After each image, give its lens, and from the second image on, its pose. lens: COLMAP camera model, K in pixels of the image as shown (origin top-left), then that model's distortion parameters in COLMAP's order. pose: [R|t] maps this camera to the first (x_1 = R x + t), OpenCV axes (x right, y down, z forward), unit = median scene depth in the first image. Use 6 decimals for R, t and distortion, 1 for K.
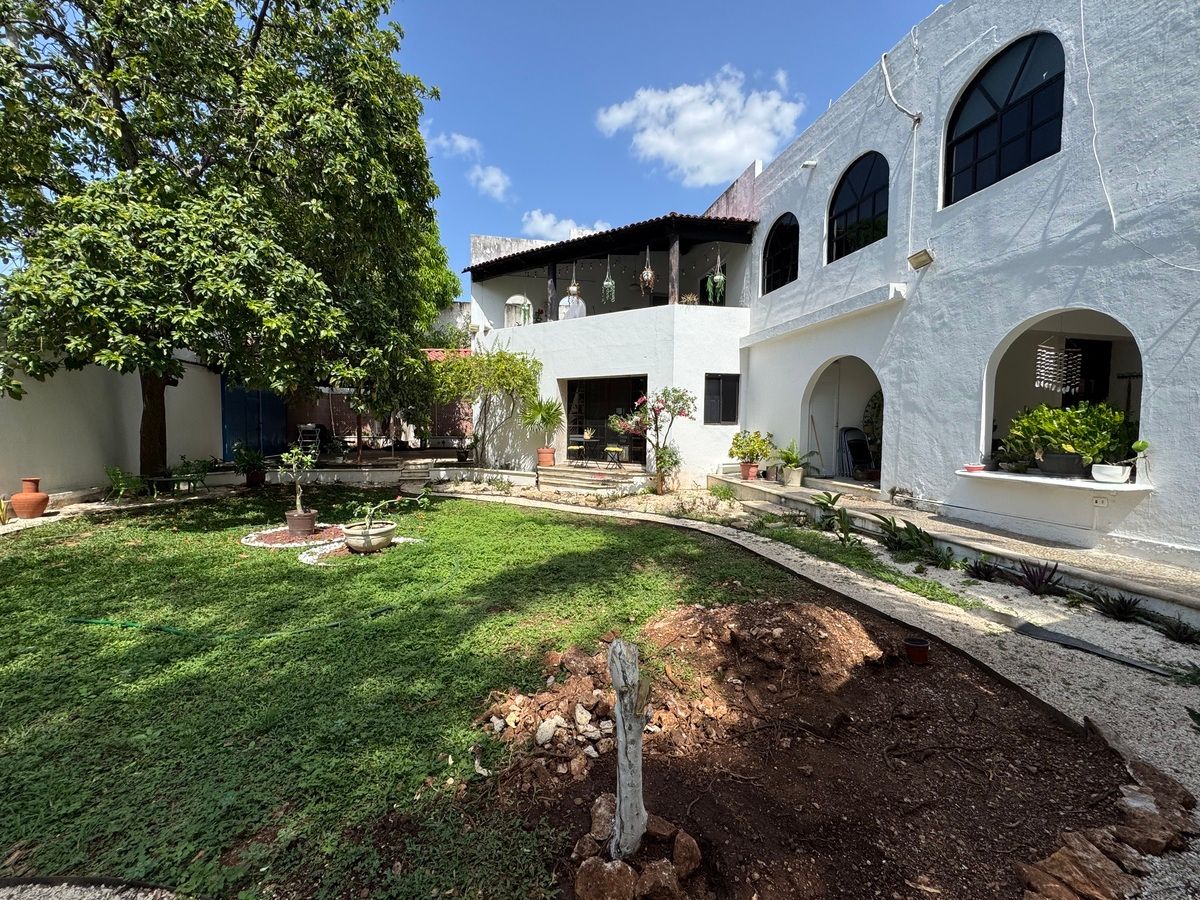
lens RADIAL K [[471.4, 0, 600.0], [0, 471.4, 450.0], [0, 0, 1]] dist [-0.000955, -0.000288]
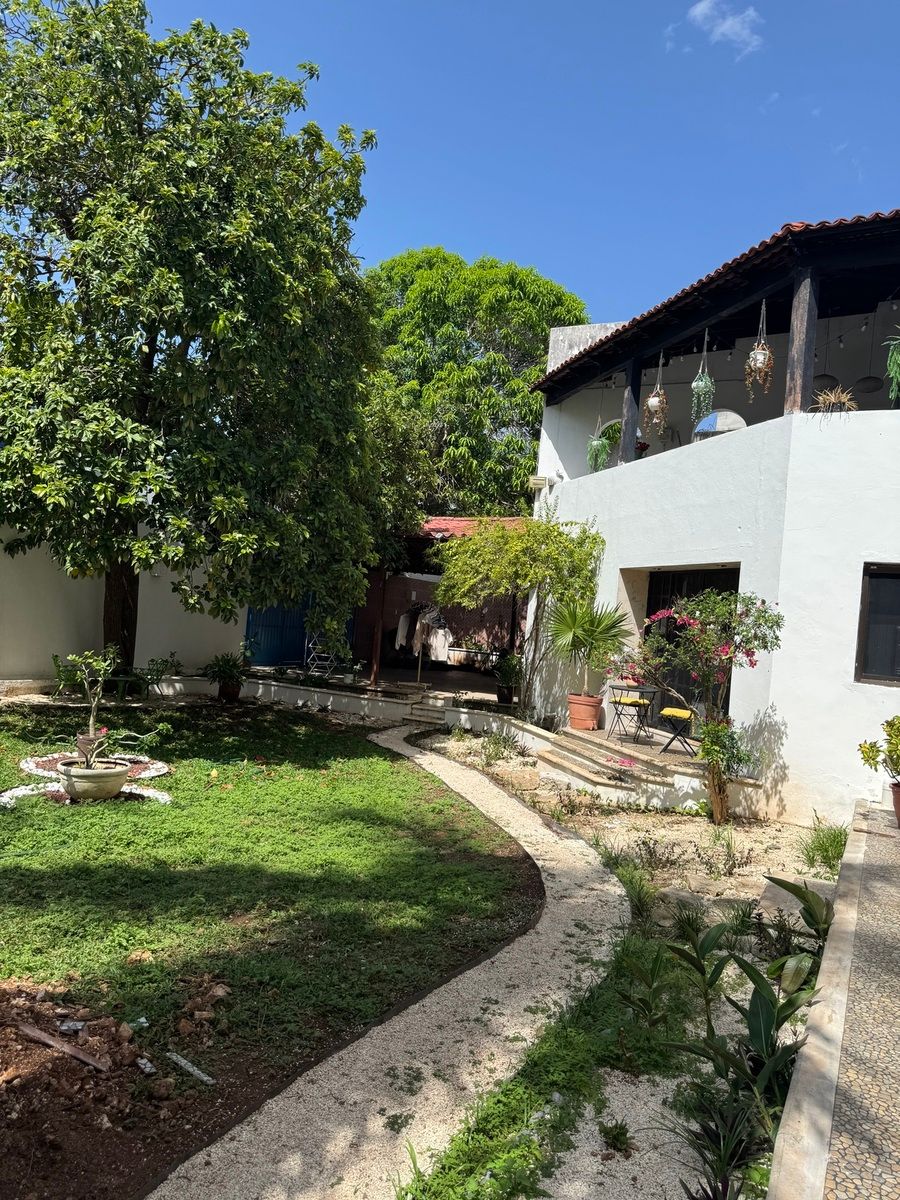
lens RADIAL K [[835.2, 0, 450.0], [0, 835.2, 600.0], [0, 0, 1]] dist [0.042041, -0.042548]
pose [[0.776935, 0.043521, -0.628075, 0.432722], [-0.107681, 0.992094, -0.064459, -0.039690], [0.620304, 0.117712, 0.775478, 0.176769]]
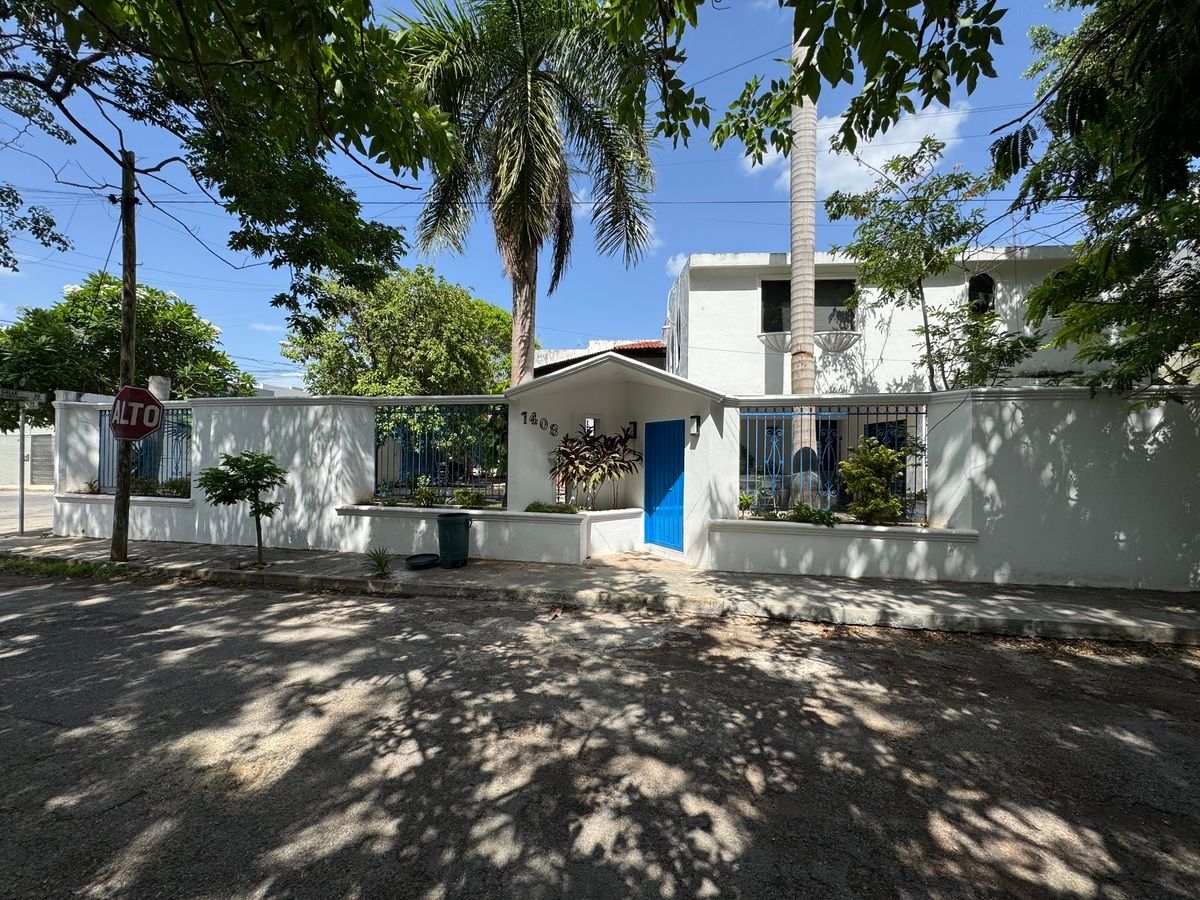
lens RADIAL K [[471.4, 0, 600.0], [0, 471.4, 450.0], [0, 0, 1]] dist [-0.000955, -0.000288]
pose [[0.957489, -0.003875, -0.288444, 0.625026], [-0.015787, 0.997708, -0.065806, 0.006637], [0.288038, 0.067562, 0.955233, -0.717344]]
